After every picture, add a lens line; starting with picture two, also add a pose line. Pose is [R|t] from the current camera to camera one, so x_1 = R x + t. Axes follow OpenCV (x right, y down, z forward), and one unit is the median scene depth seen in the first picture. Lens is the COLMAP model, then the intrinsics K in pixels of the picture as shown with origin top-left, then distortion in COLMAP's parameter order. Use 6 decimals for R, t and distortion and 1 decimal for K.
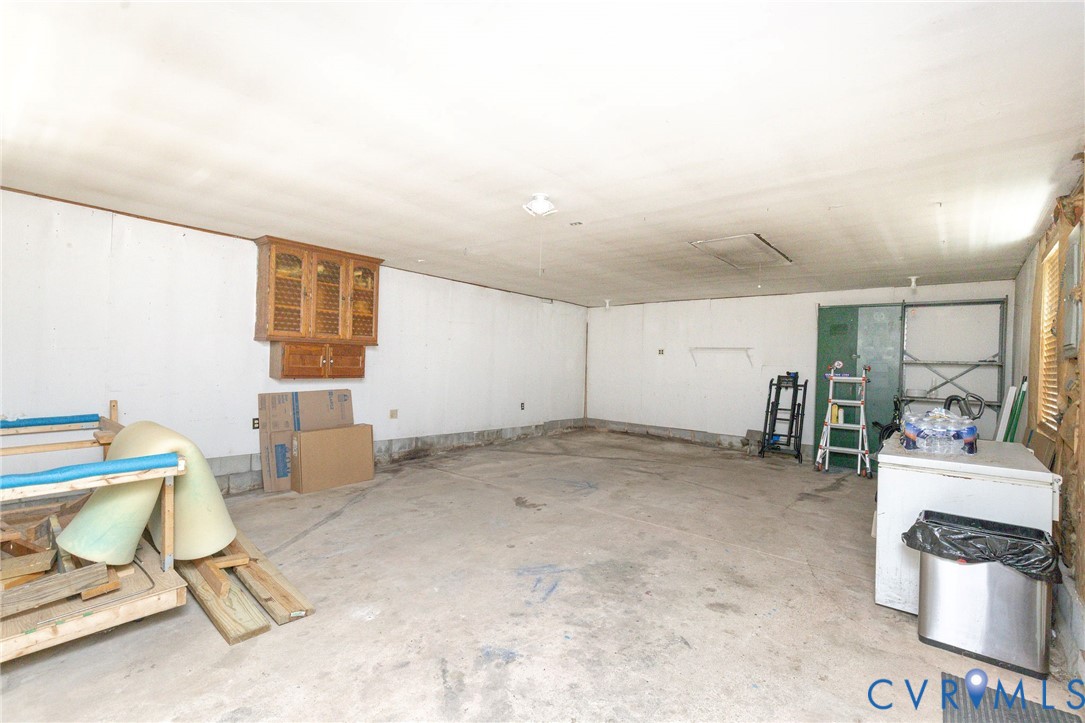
lens RADIAL K [[477.6, 0, 542.5], [0, 477.6, 361.5], [0, 0, 1]] dist [0.001684, 0.000328]
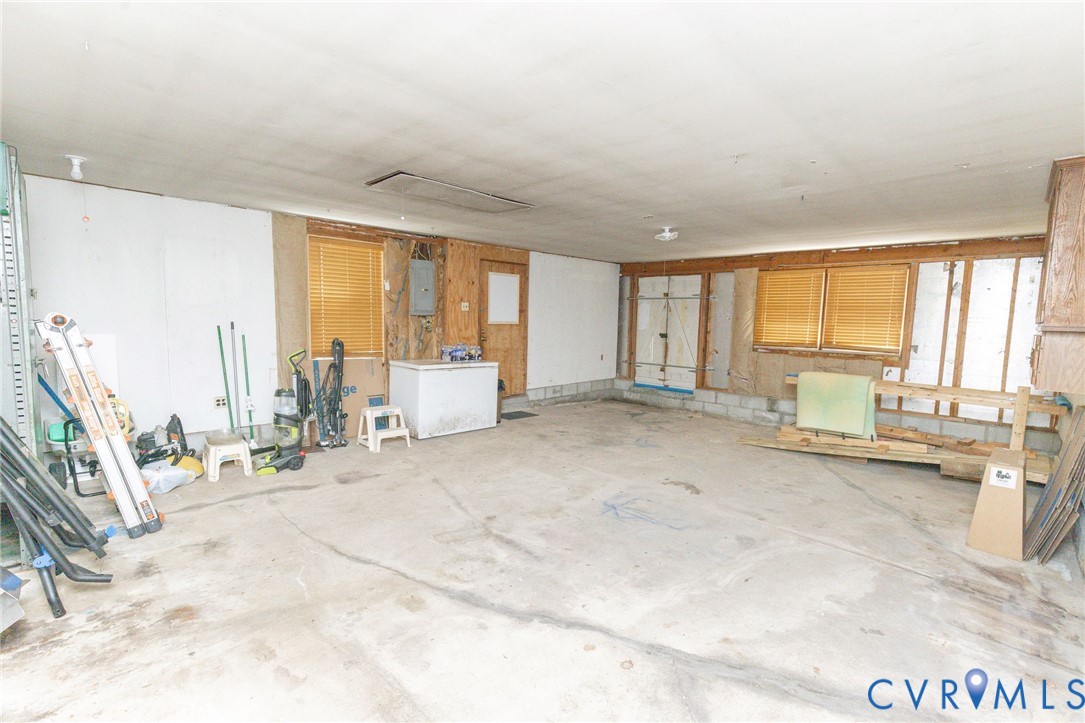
lens RADIAL K [[477.6, 0, 542.5], [0, 477.6, 361.5], [0, 0, 1]] dist [0.001684, 0.000328]
pose [[-0.995414, -0.062411, 0.072501, 0.192034], [-0.055616, 0.994183, 0.092229, -0.020228], [-0.077836, 0.087774, -0.993095, 1.934498]]
